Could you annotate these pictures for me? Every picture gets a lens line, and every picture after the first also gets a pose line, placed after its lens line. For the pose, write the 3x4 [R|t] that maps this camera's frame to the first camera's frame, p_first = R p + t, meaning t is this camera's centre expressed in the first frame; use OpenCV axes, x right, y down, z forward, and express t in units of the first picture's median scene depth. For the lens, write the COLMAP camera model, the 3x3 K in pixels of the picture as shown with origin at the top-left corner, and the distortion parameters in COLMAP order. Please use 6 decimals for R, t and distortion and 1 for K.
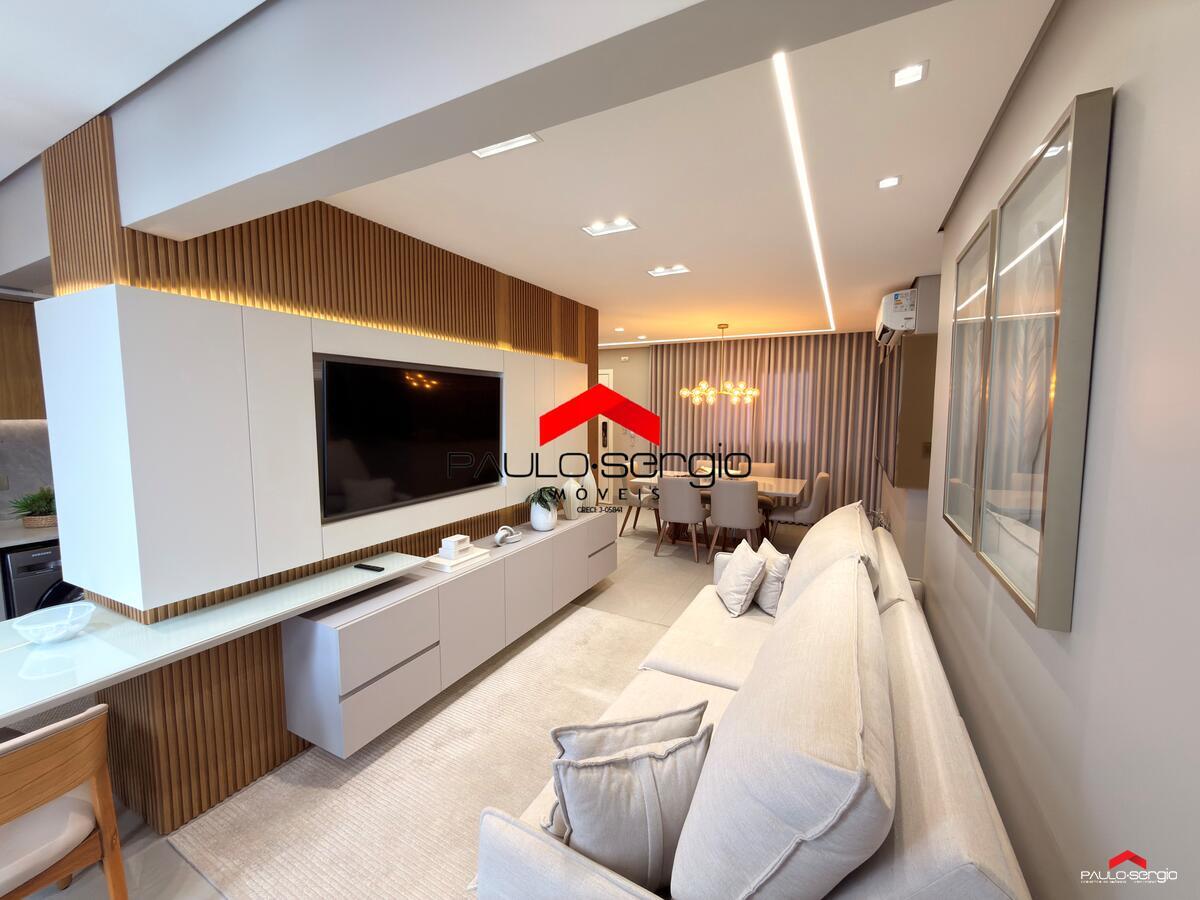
lens RADIAL K [[479.2, 0, 598.5], [0, 479.2, 452.2], [0, 0, 1]] dist [0.001681, 0.000426]
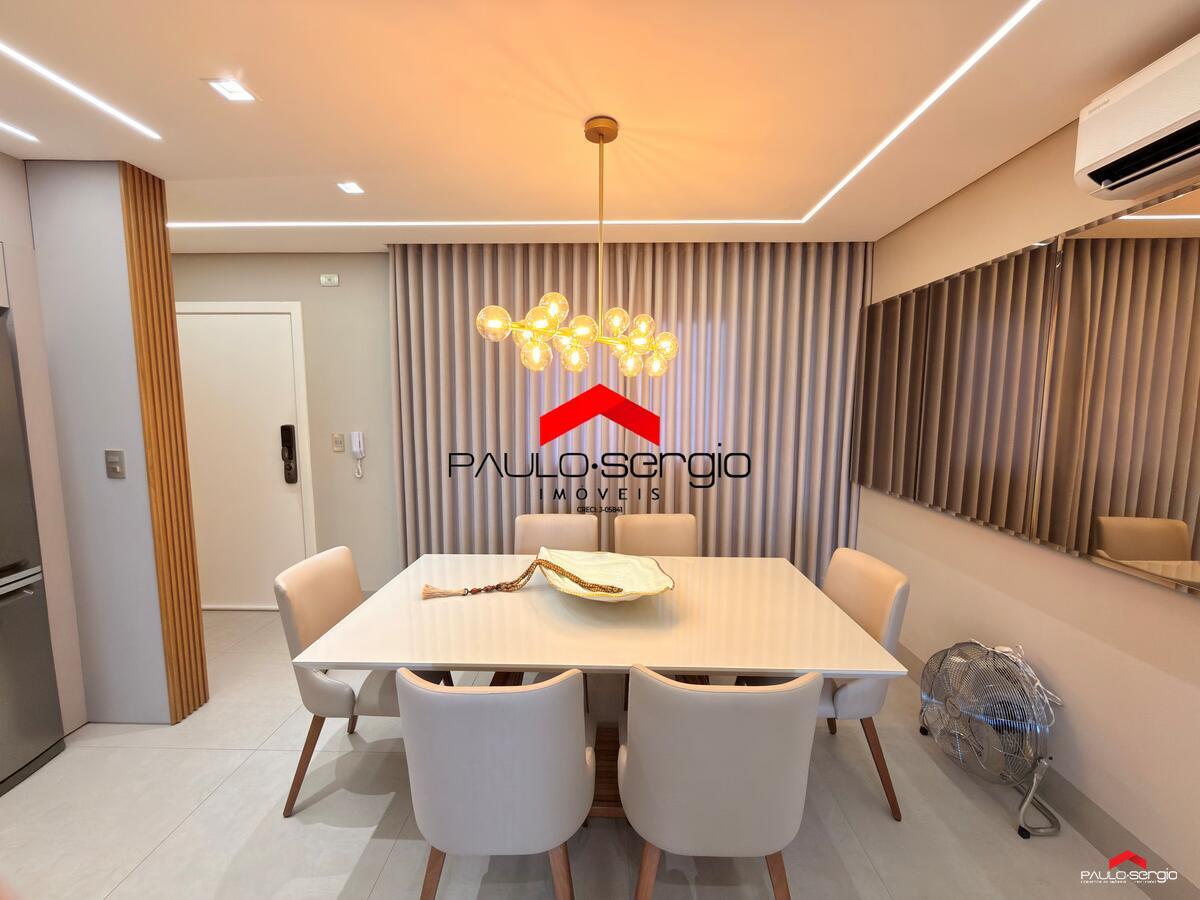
lens RADIAL K [[479.2, 0, 595.9], [0, 479.2, 450.4], [0, 0, 1]] dist [0.001681, 0.000426]
pose [[0.898576, -0.046251, 0.436374, 0.076510], [0.042031, 0.998929, 0.019327, -0.039094], [-0.436801, 0.000974, 0.899558, 0.510683]]
